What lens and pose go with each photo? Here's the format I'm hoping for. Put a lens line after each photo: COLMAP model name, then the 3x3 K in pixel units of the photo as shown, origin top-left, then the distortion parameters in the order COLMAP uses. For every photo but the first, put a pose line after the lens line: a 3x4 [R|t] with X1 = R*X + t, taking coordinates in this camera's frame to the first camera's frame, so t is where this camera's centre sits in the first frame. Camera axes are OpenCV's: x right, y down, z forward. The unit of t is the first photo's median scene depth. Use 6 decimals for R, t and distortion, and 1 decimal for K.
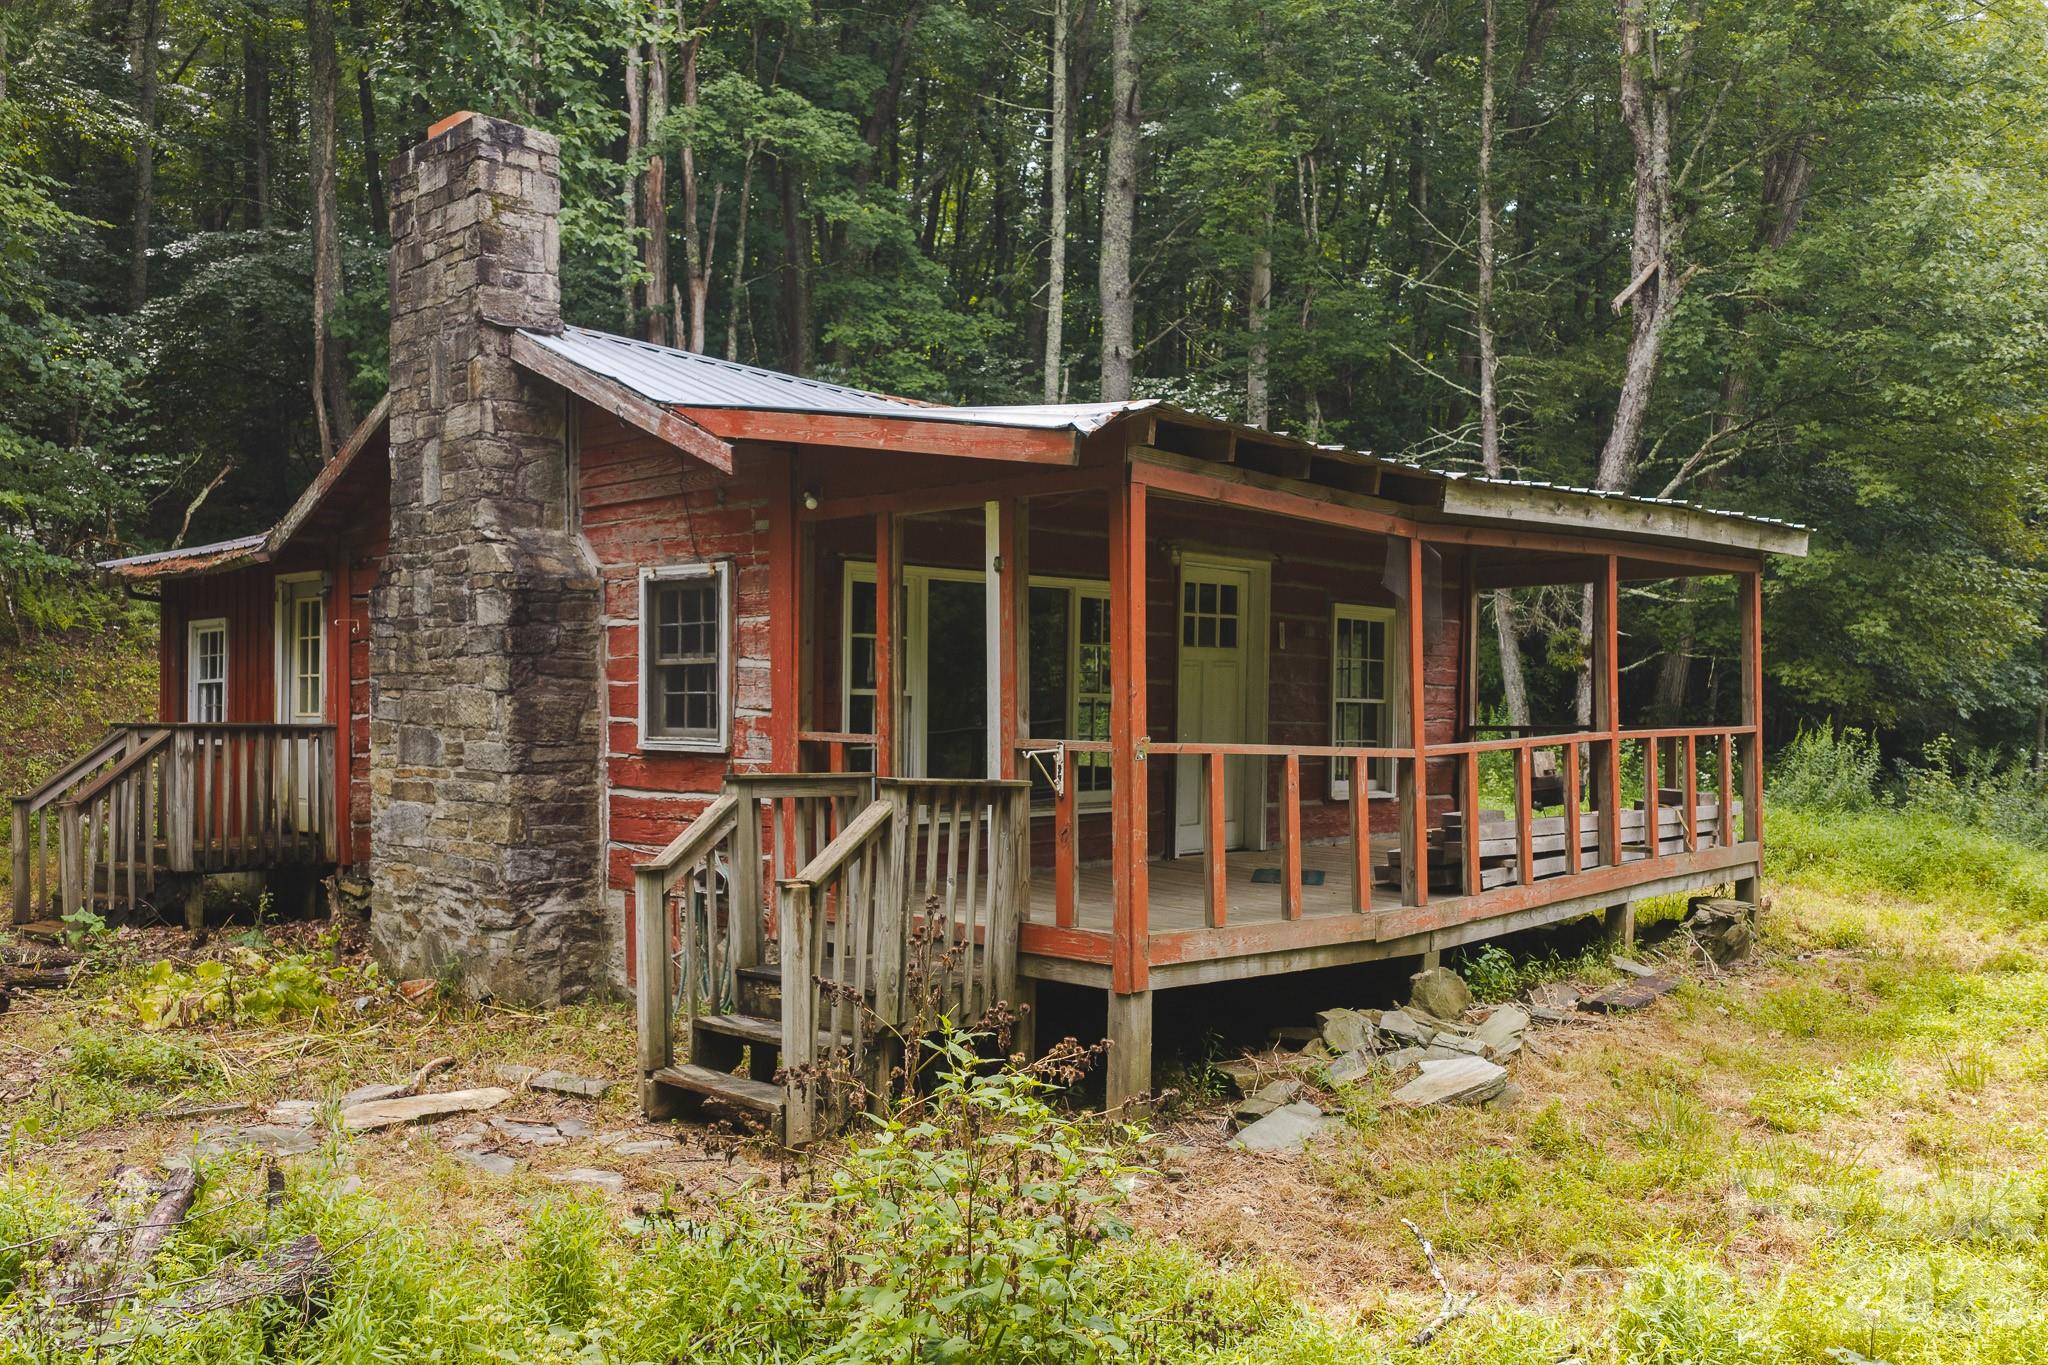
lens RADIAL K [[1692.2, 0, 1029.9], [0, 1692.2, 689.6], [0, 0, 1]] dist [0.022081, -0.030683]
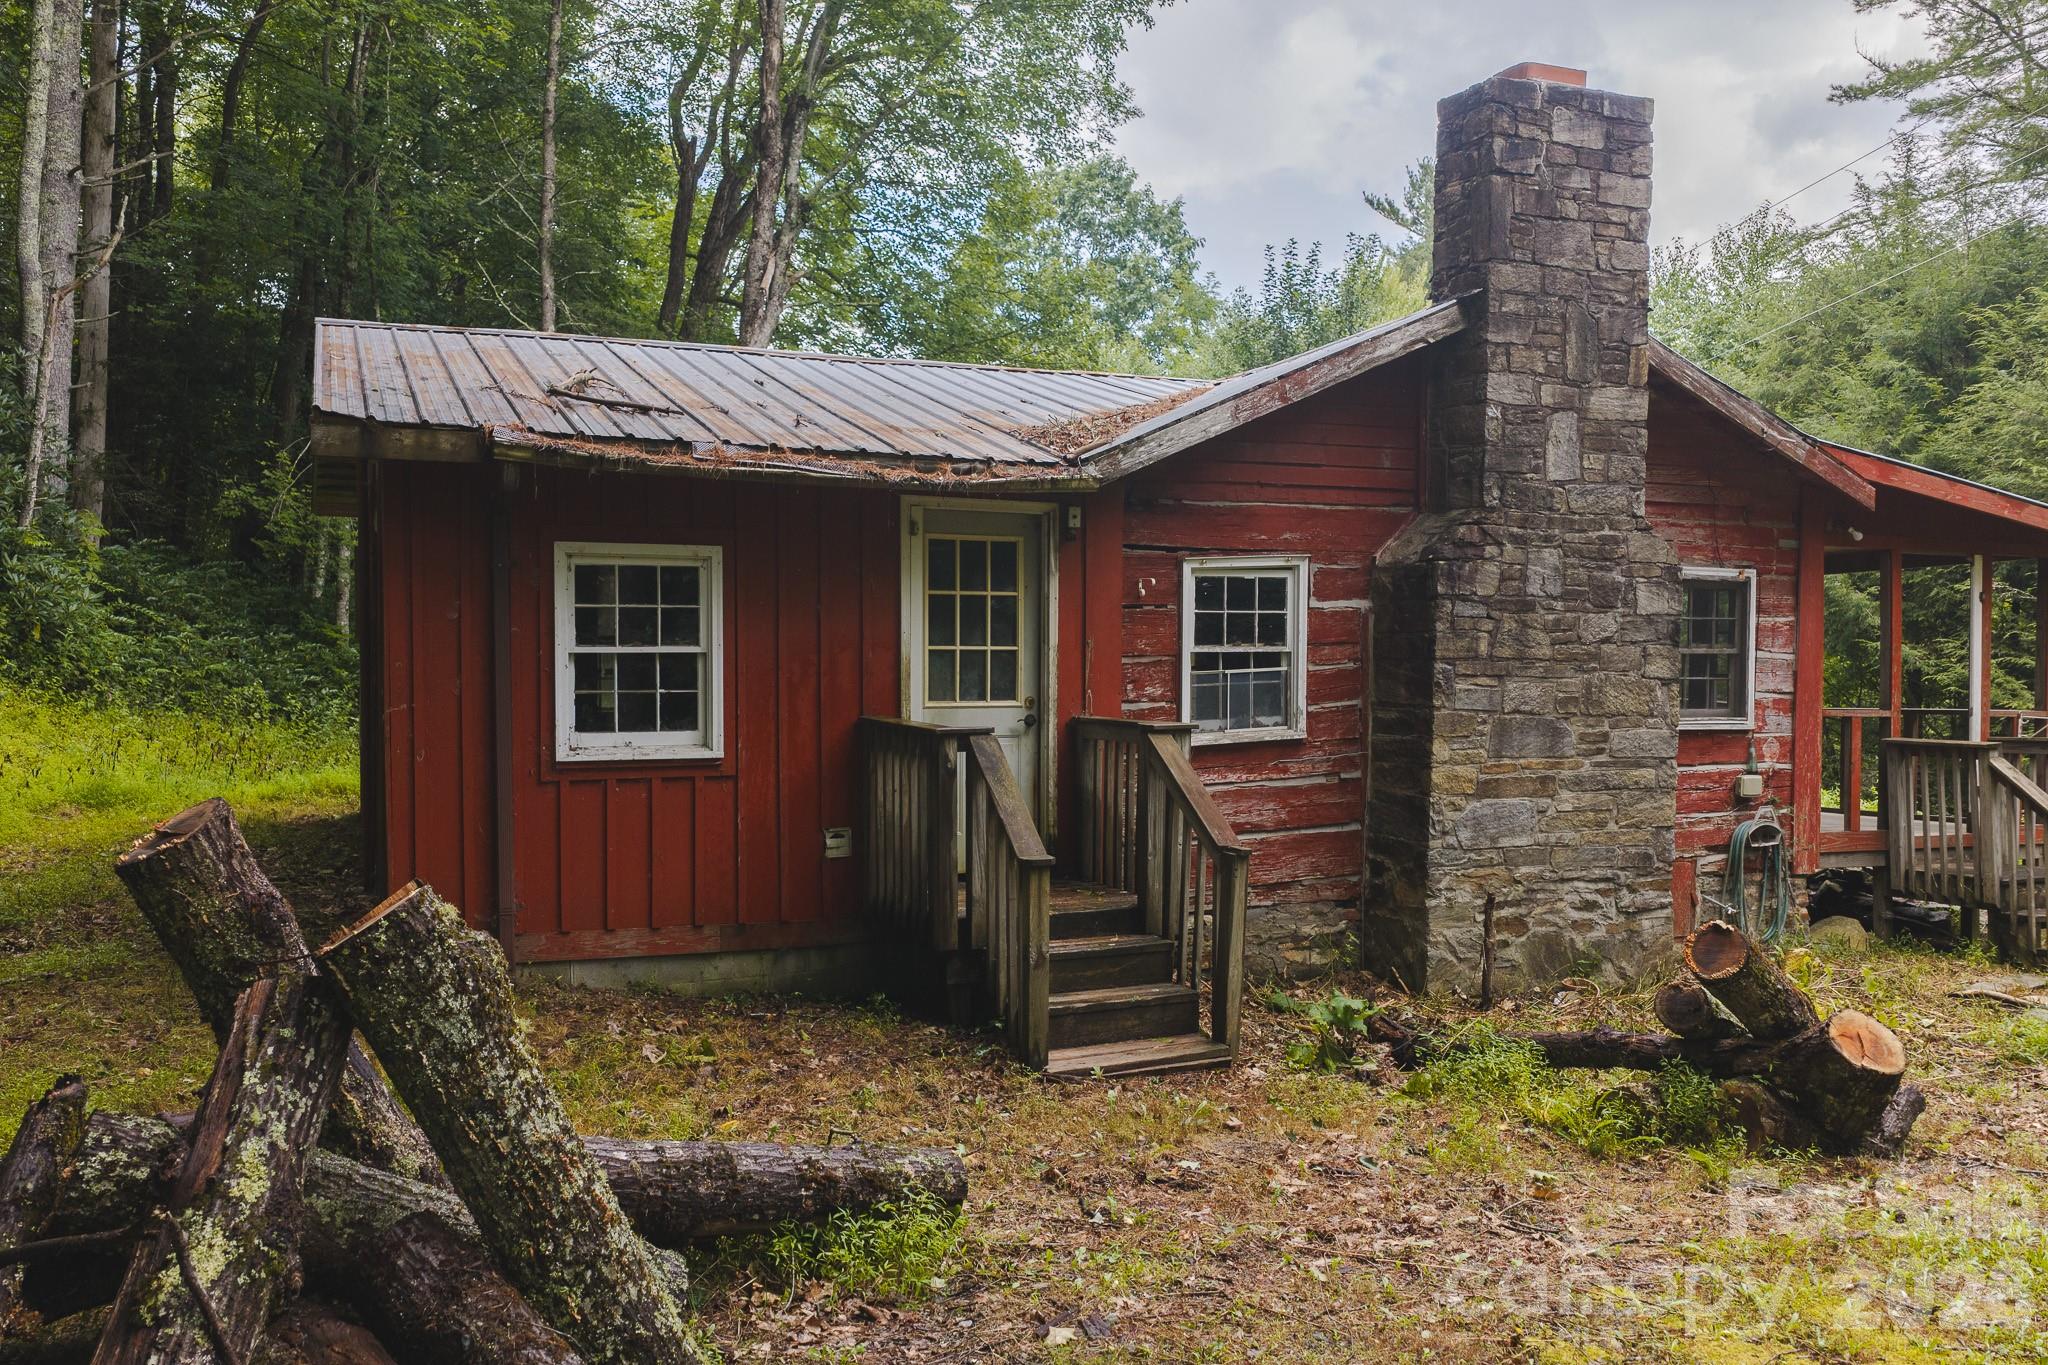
lens RADIAL K [[1692.2, 0, 1029.9], [0, 1692.2, 689.6], [0, 0, 1]] dist [0.022081, -0.030683]
pose [[0.388038, -0.022808, 0.921361, -1.388539], [-0.018933, 0.999286, 0.032711, -0.019035], [-0.921449, -0.030137, 0.387329, 0.937814]]
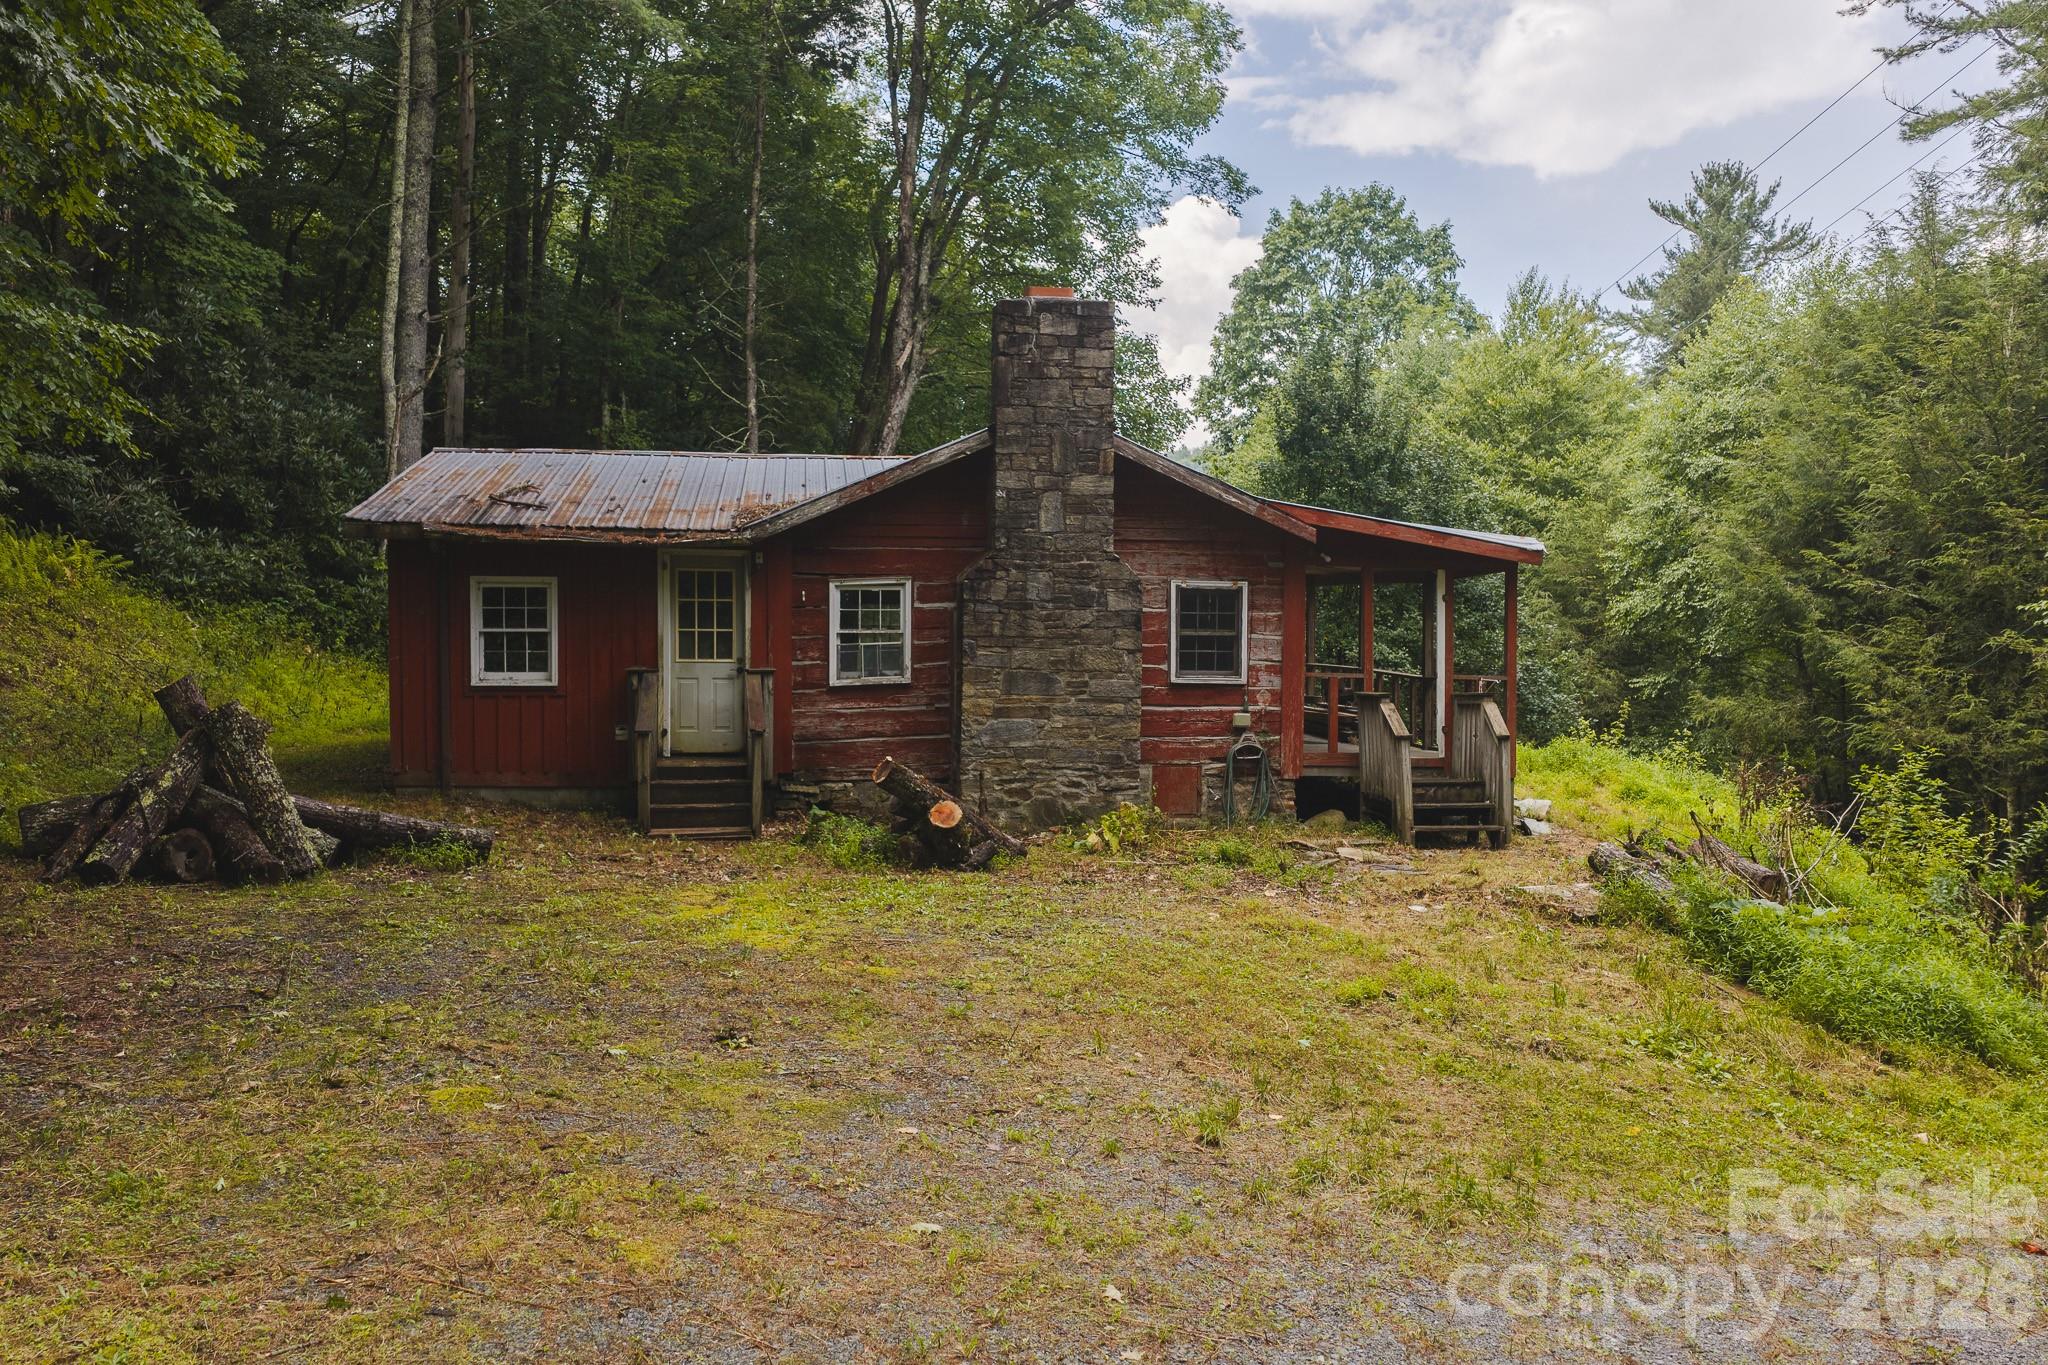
lens RADIAL K [[1692.2, 0, 1029.9], [0, 1692.2, 689.6], [0, 0, 1]] dist [0.022081, -0.030683]
pose [[0.611823, -0.019092, 0.790764, -1.689274], [-0.018356, 0.999097, 0.038324, -0.022297], [-0.790781, -0.037963, 0.610920, 0.037634]]
